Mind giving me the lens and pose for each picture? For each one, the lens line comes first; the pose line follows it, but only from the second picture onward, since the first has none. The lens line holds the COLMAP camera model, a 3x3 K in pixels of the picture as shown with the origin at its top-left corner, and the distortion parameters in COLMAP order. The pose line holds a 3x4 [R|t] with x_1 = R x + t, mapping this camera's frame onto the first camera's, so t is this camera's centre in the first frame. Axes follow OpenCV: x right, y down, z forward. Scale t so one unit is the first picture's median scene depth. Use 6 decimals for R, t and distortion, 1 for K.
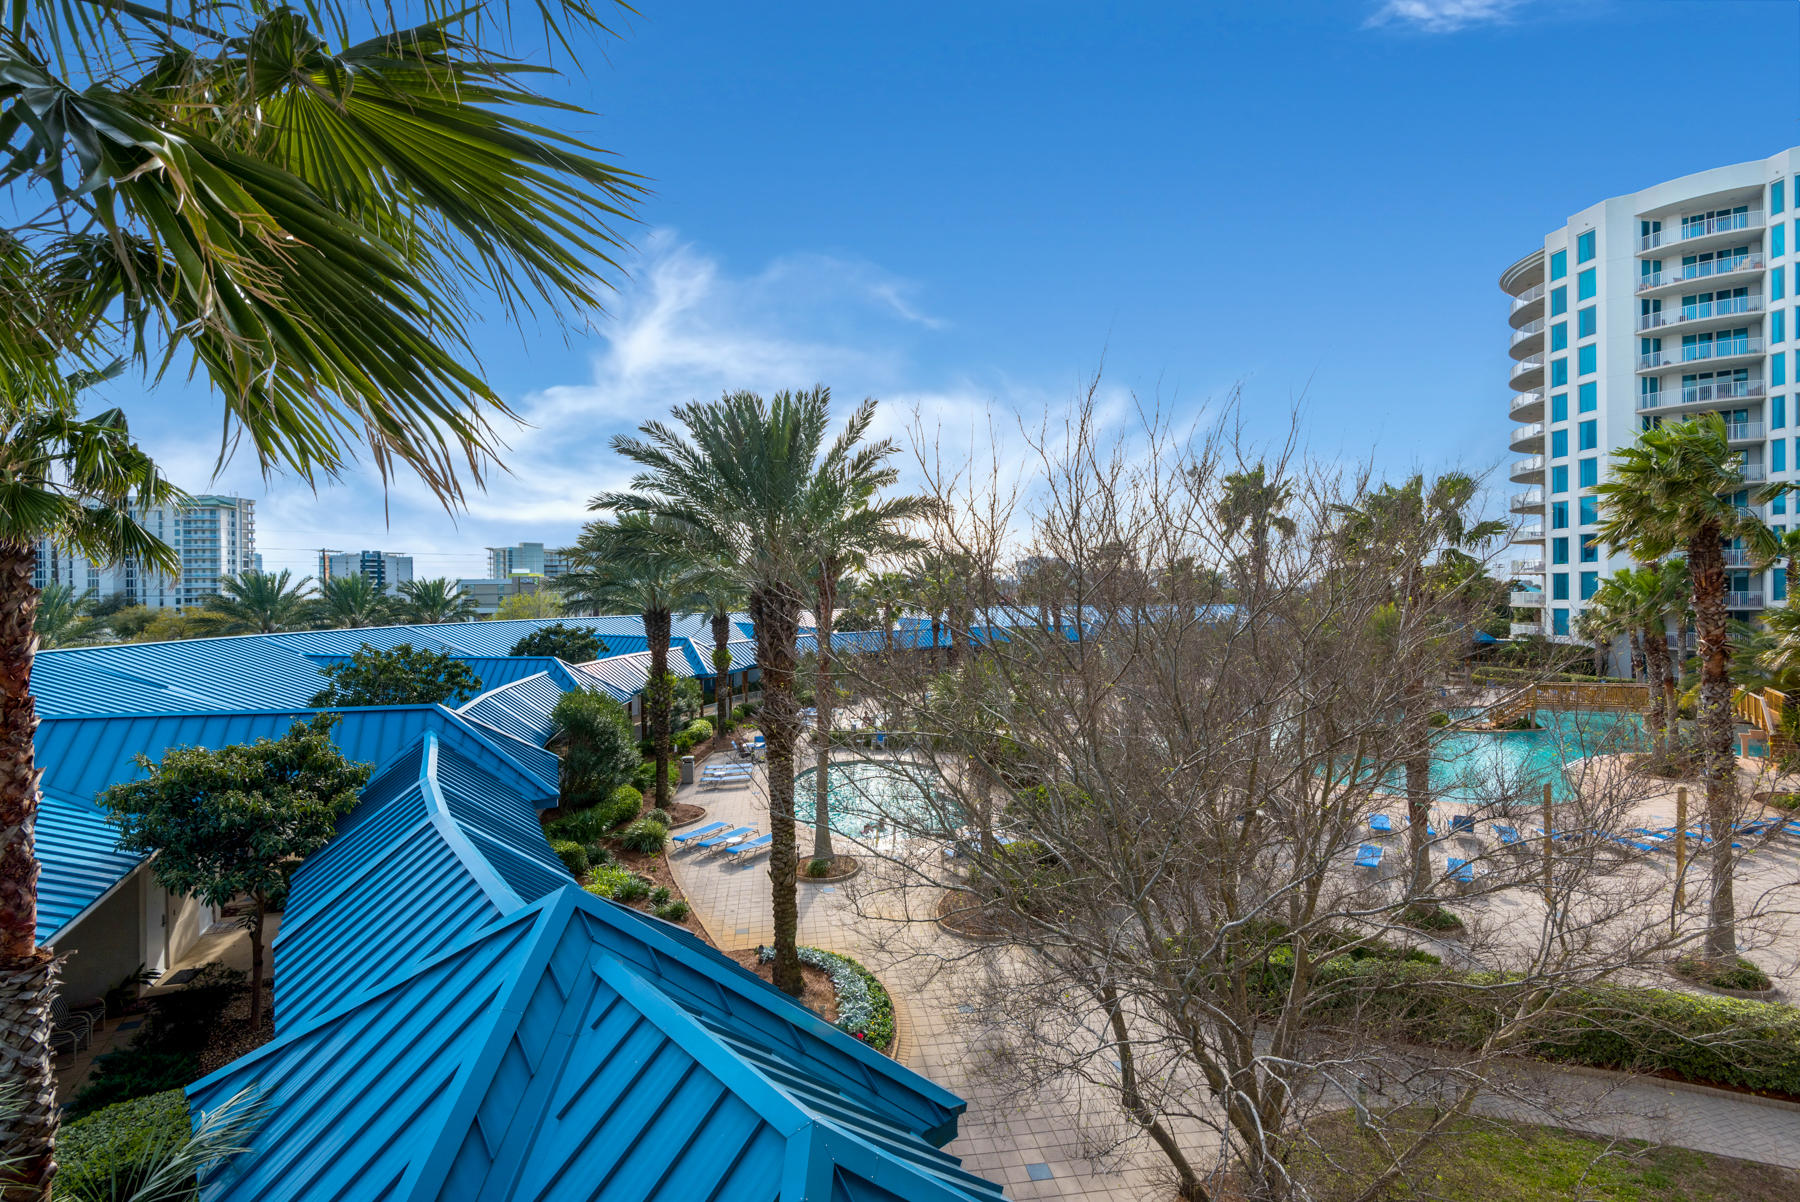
lens RADIAL K [[810.5, 0, 892.2], [0, 810.5, 599.2], [0, 0, 1]] dist [0.020099, -0.012097]
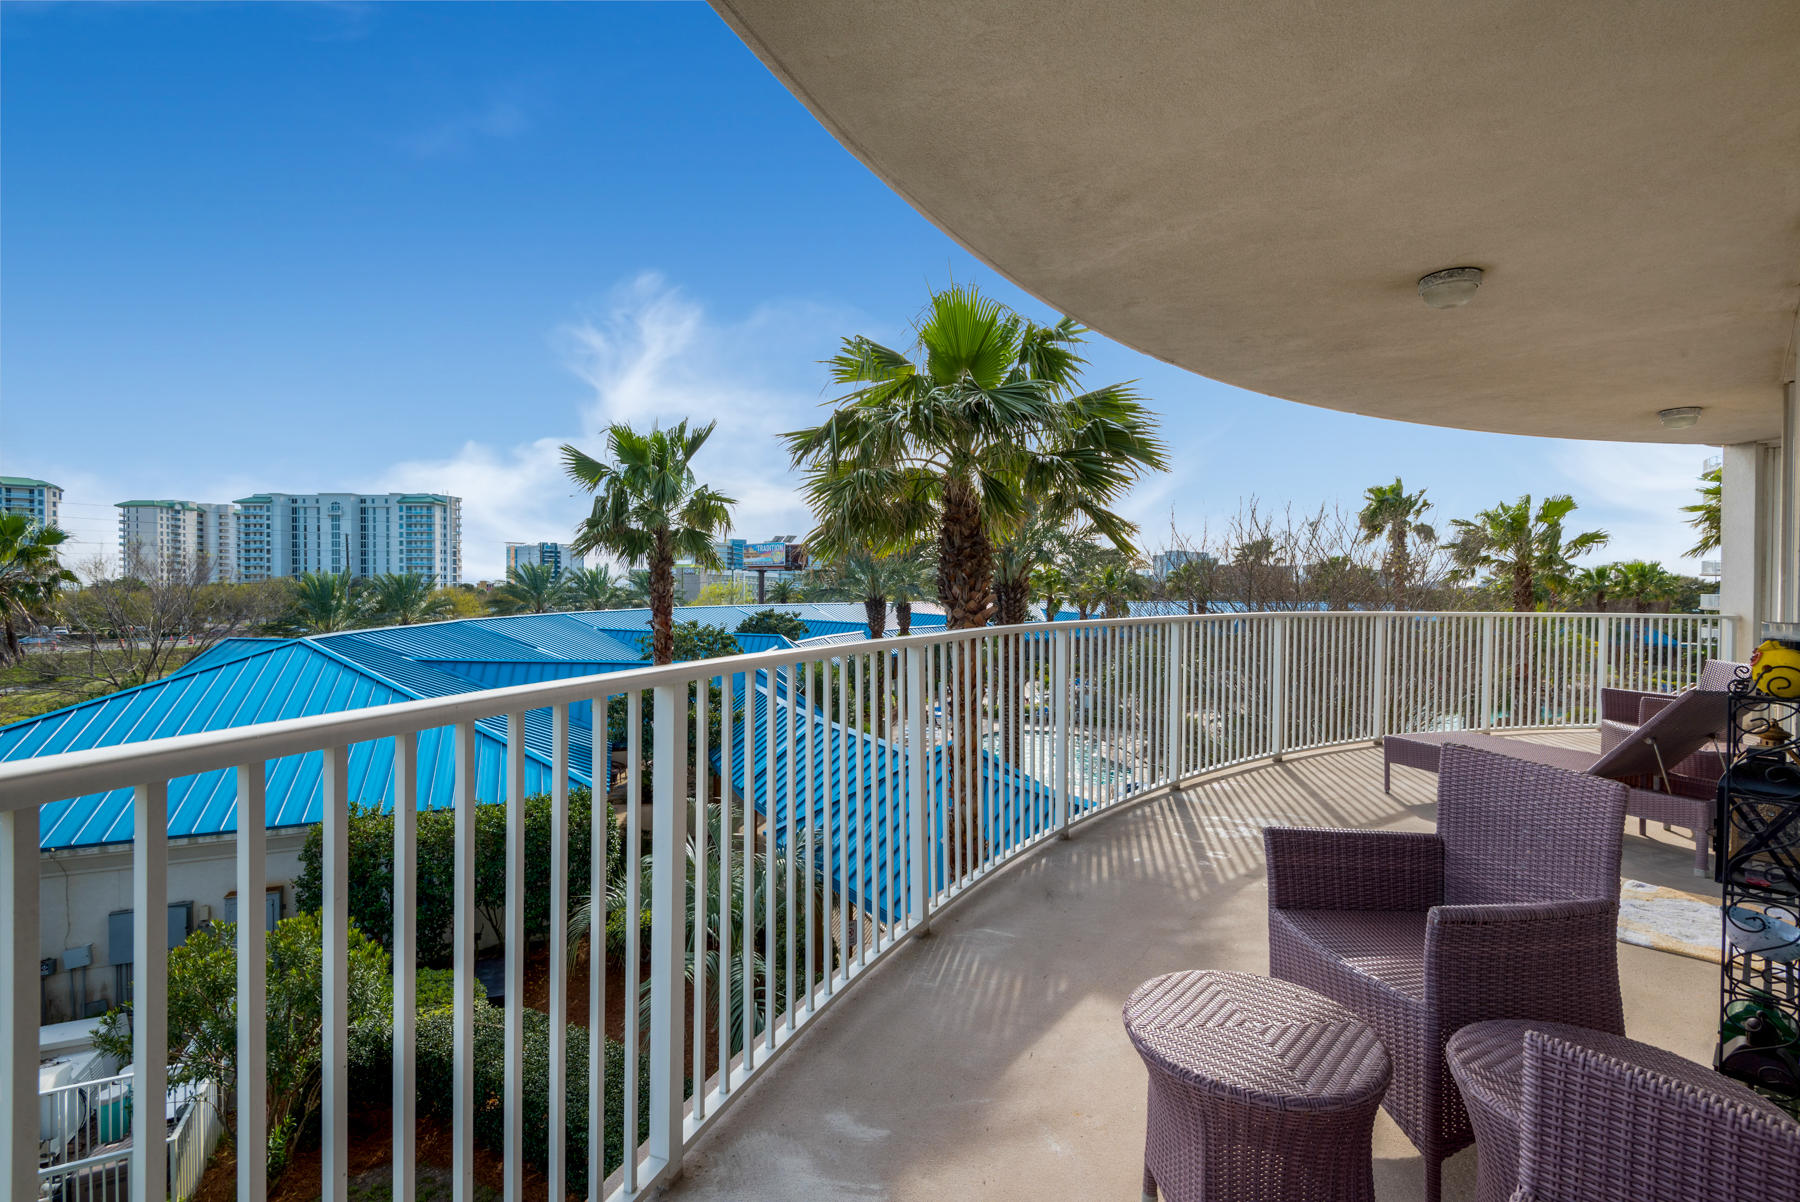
lens RADIAL K [[810.5, 0, 904.6], [0, 810.5, 609.3], [0, 0, 1]] dist [0.020099, -0.012097]
pose [[0.990257, 0.017311, -0.138174, -0.049955], [-0.014568, 0.999677, 0.020837, 0.003497], [0.138490, -0.018621, 0.990189, -0.153770]]
